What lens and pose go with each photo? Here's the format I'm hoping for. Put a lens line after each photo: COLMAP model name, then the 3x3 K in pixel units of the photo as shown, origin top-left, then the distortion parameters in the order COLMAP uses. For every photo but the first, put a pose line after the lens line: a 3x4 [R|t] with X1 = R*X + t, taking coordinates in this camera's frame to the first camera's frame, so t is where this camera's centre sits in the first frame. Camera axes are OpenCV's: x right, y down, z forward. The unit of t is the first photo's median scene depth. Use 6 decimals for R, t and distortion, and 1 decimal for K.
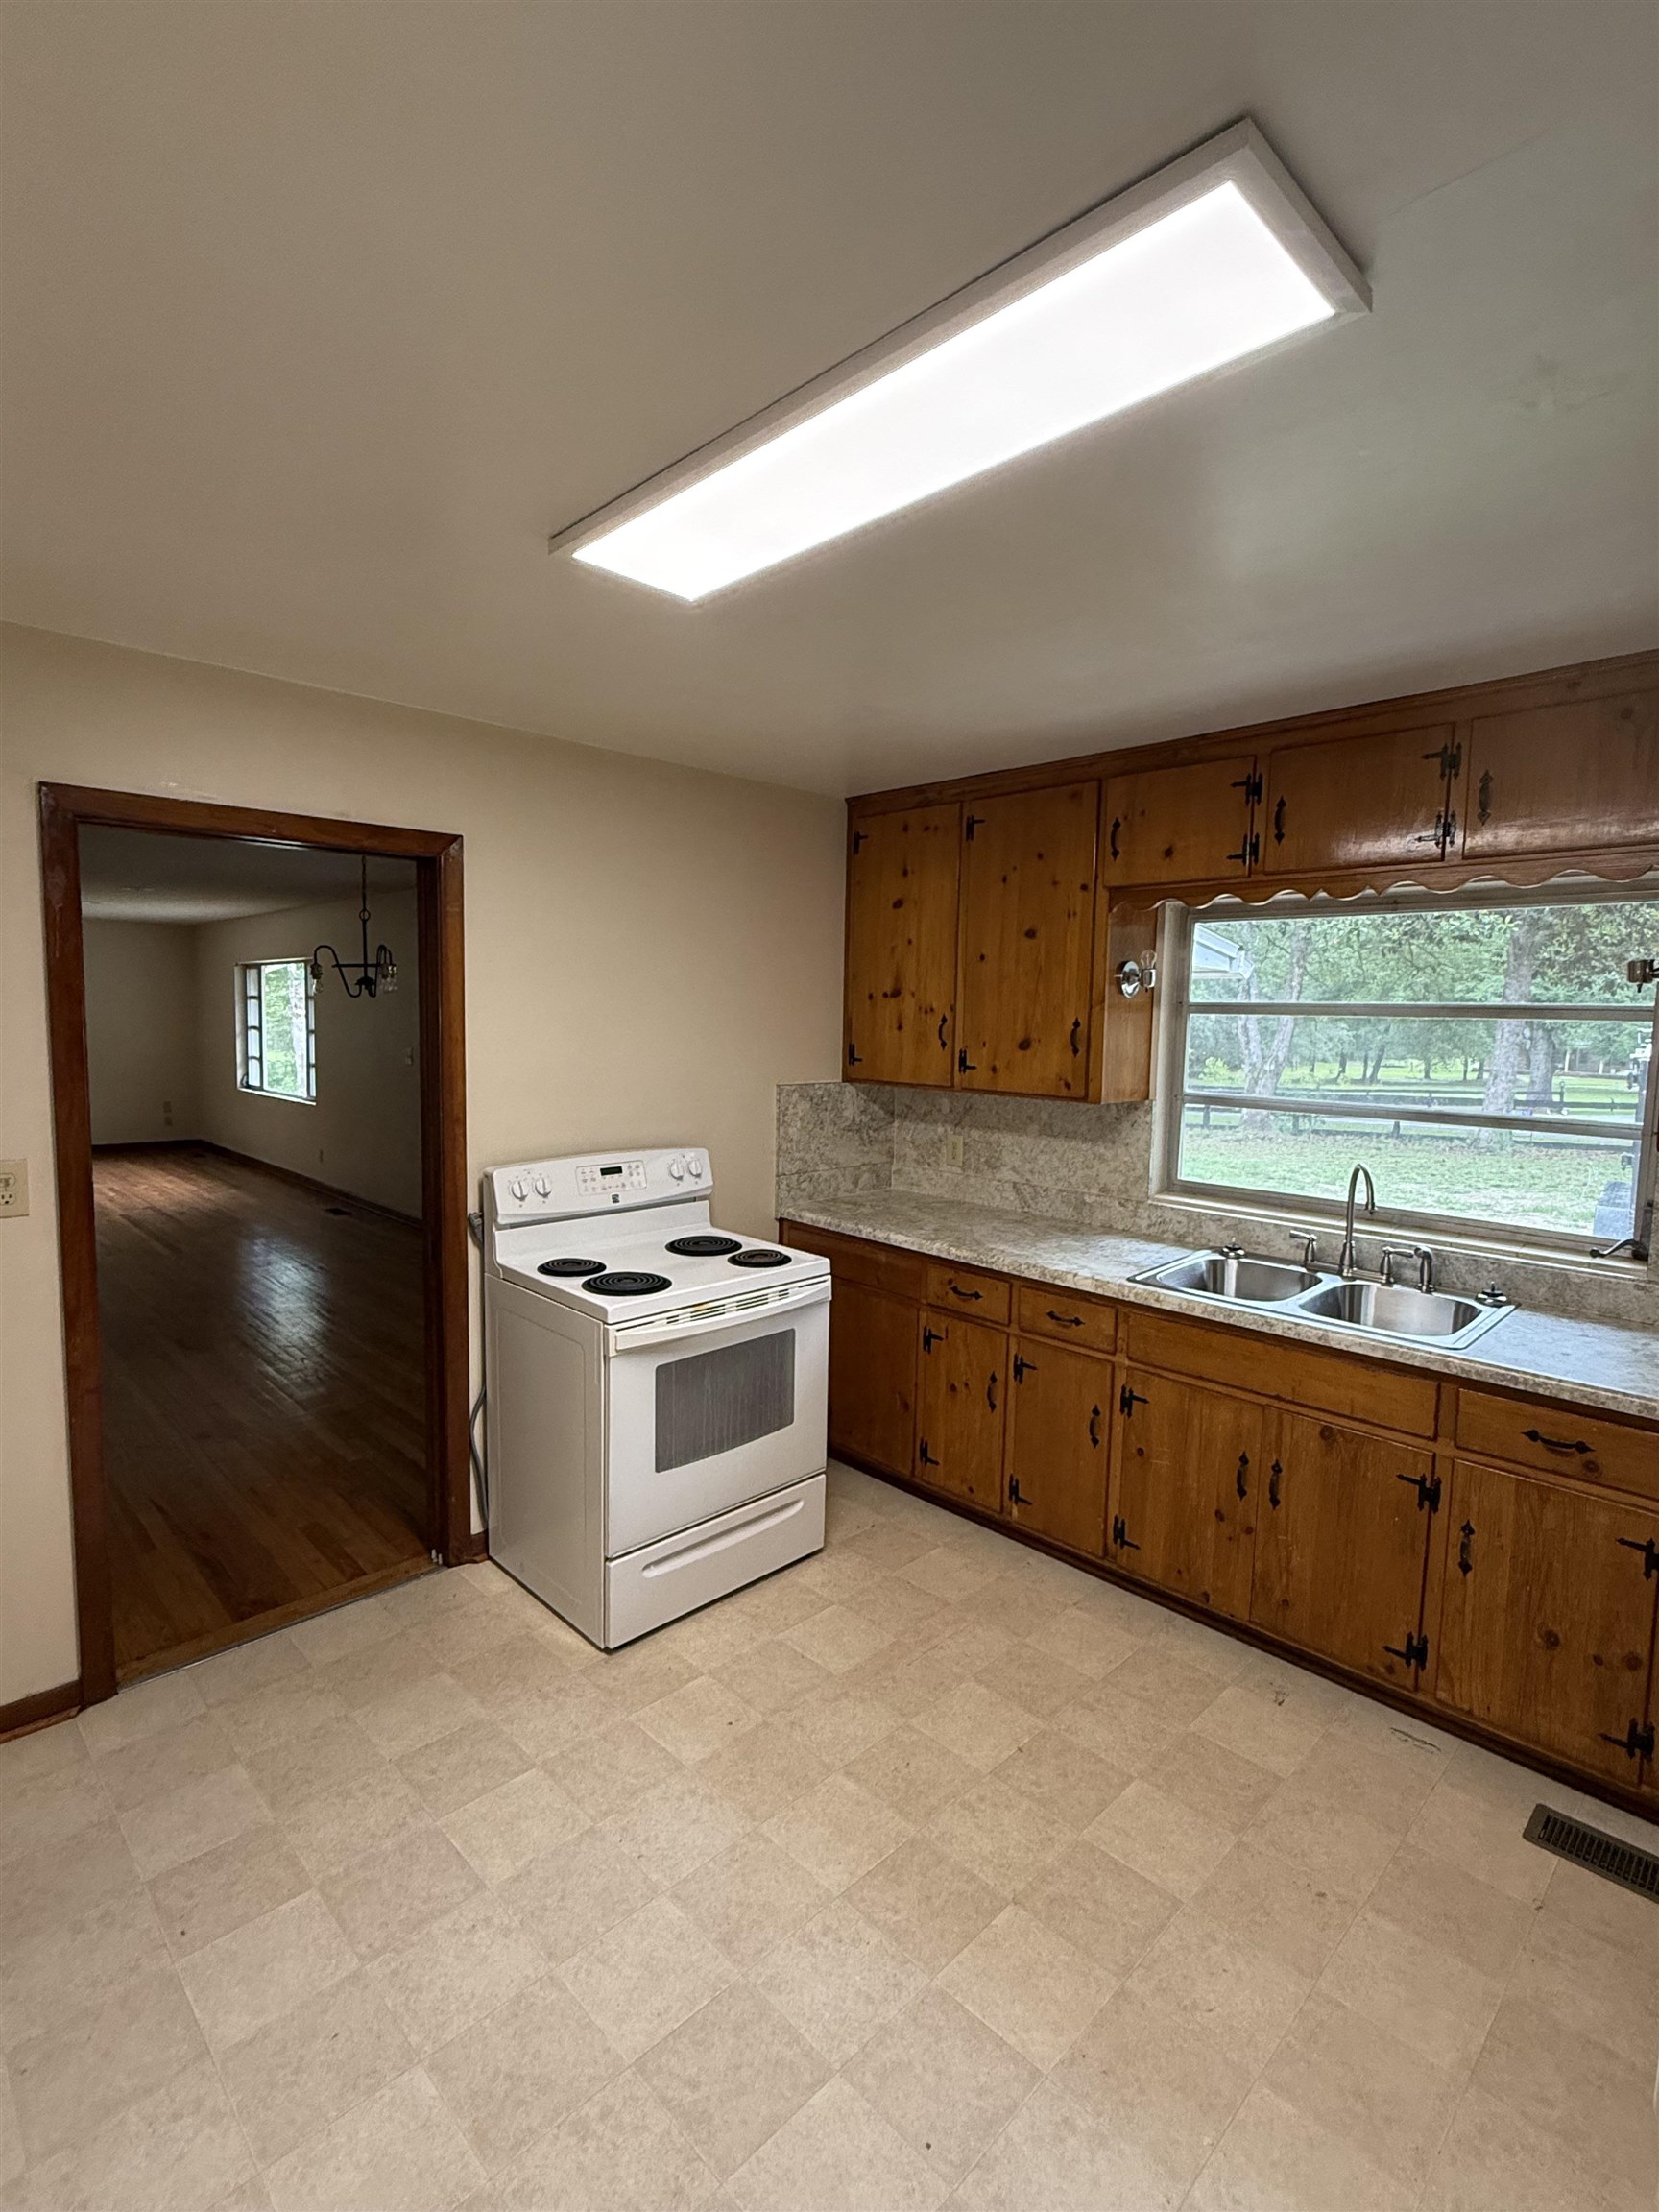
lens RADIAL K [[1042.6, 0, 864.6], [0, 1042.6, 1112.9], [0, 0, 1]] dist [0.000207, 0.000001]
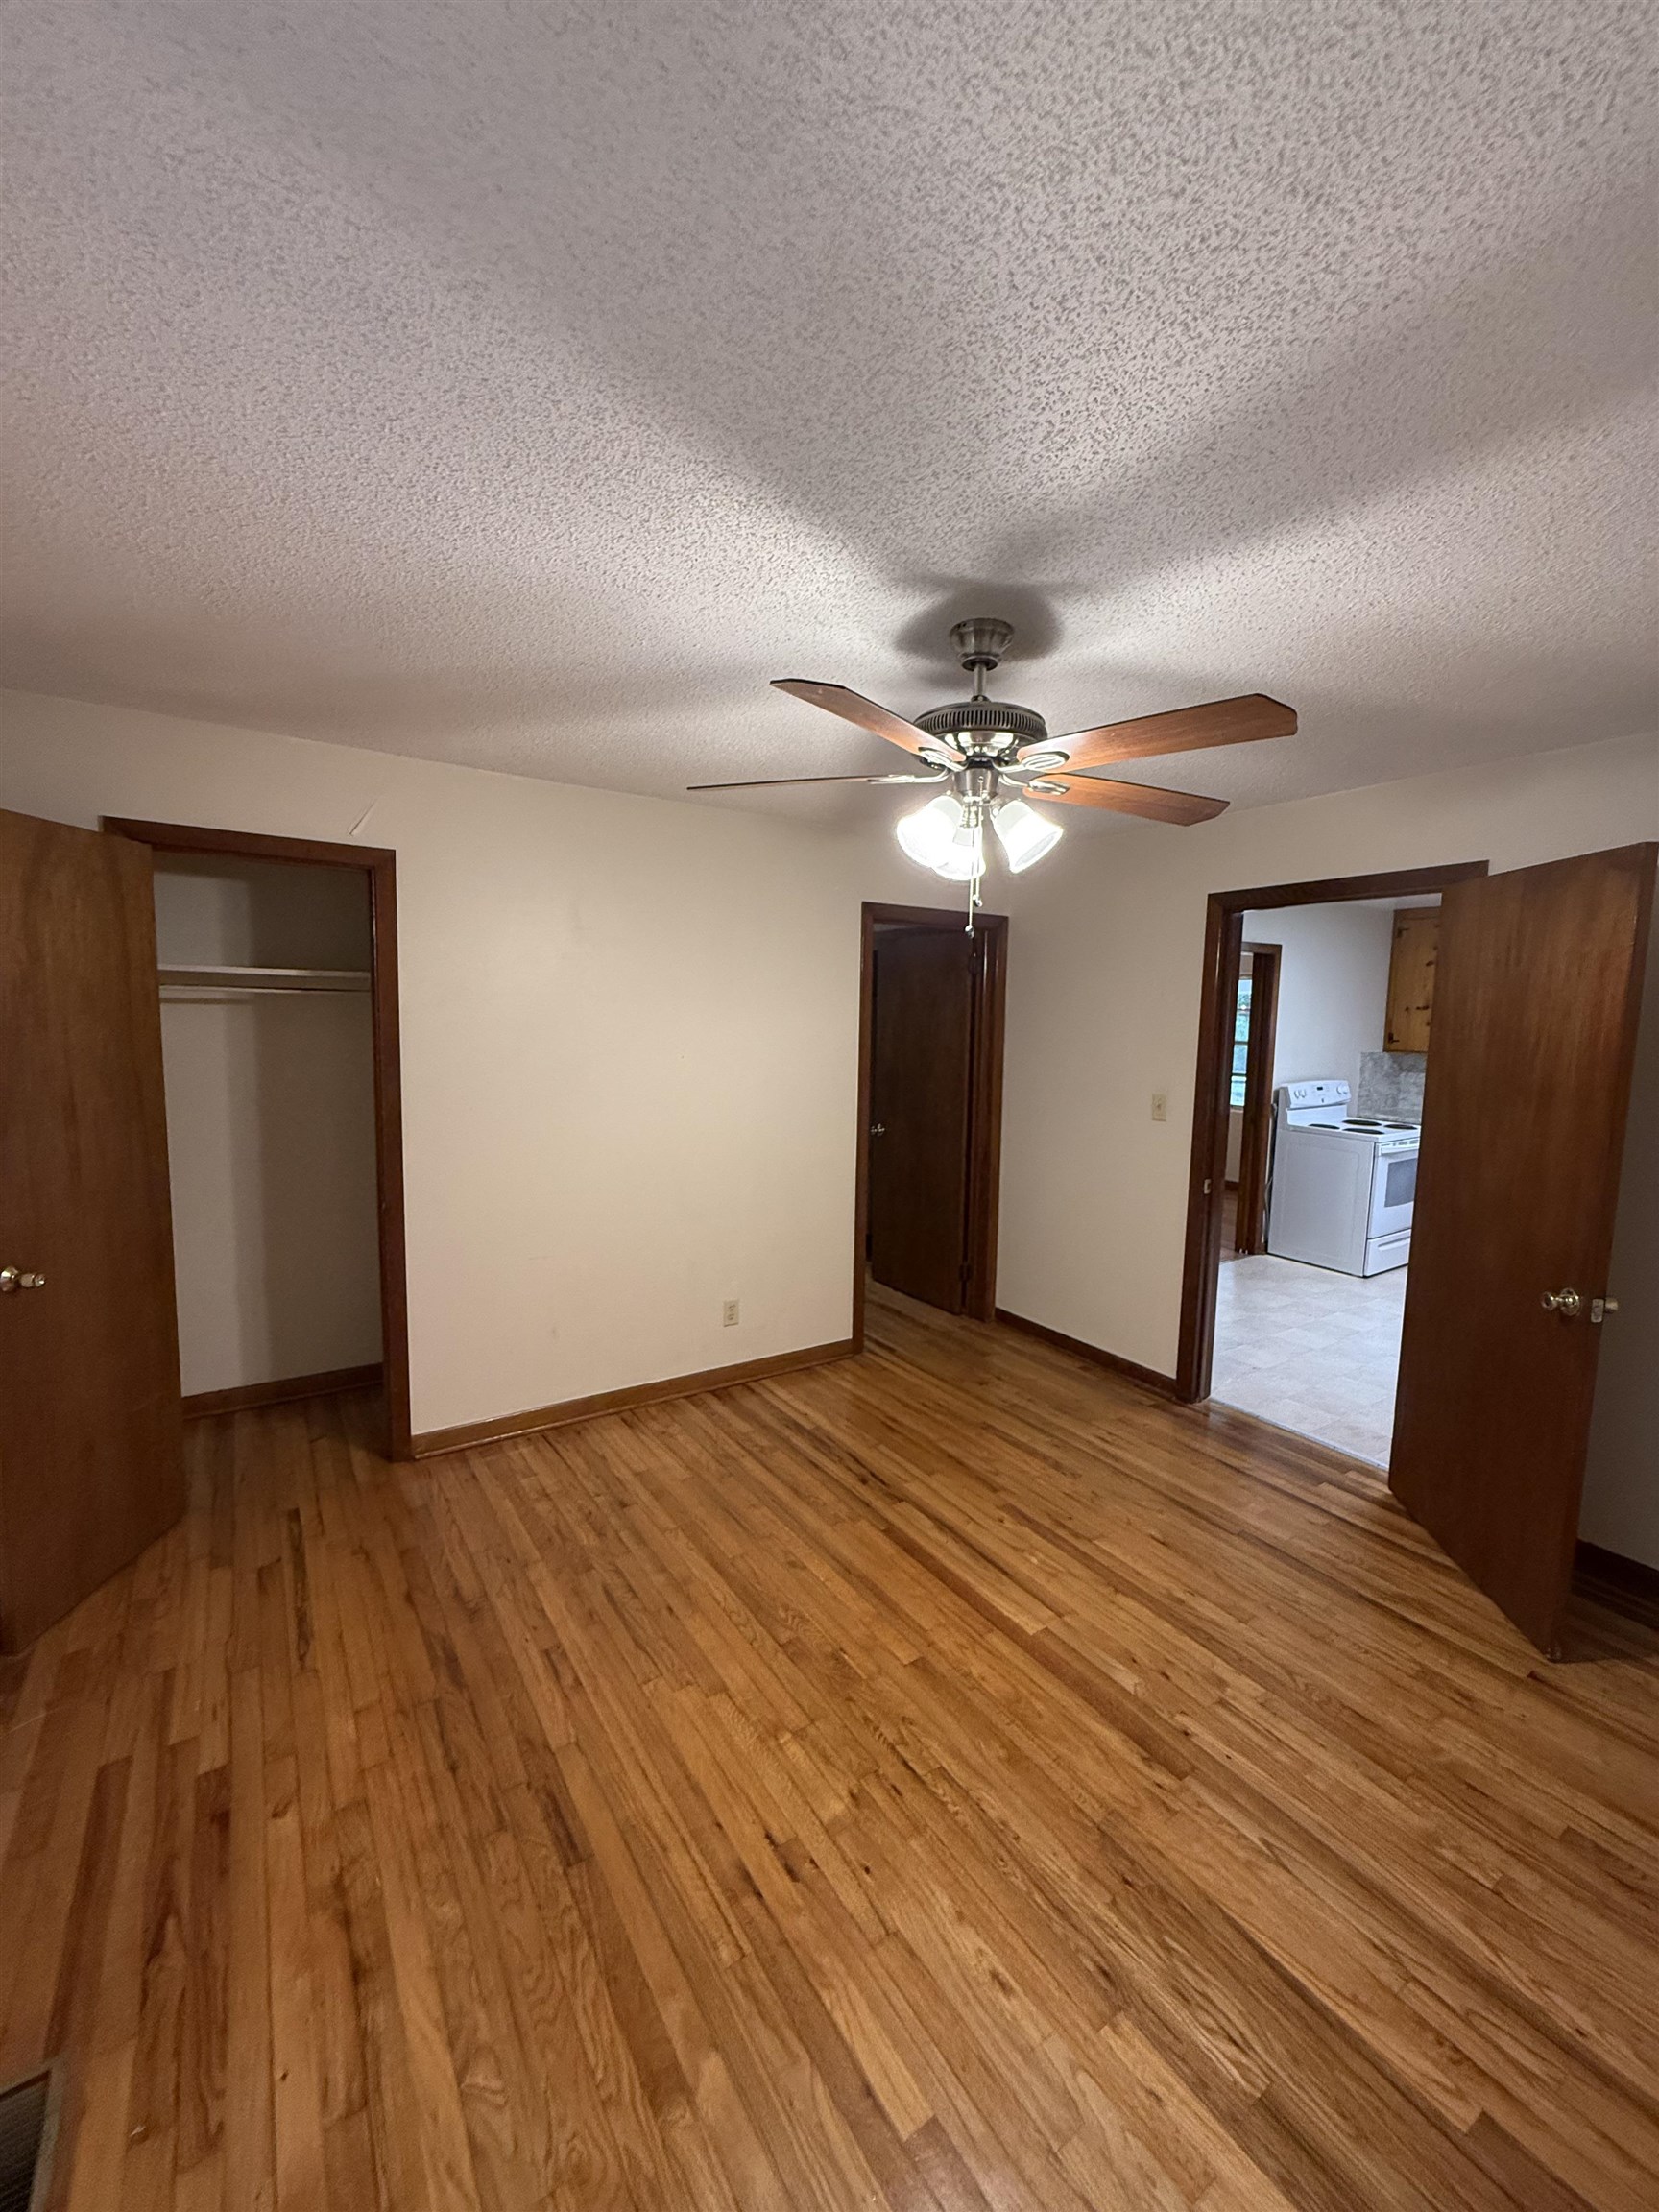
lens RADIAL K [[881.6, 0, 831.0], [0, 881.6, 1101.9], [0, 0, 1]] dist [-0.000122, -0.000046]
pose [[0.979145, 0.016896, -0.202458, -0.720815], [-0.015320, 0.999839, 0.009346, 0.067094], [0.202583, -0.006049, 0.979246, -0.877996]]
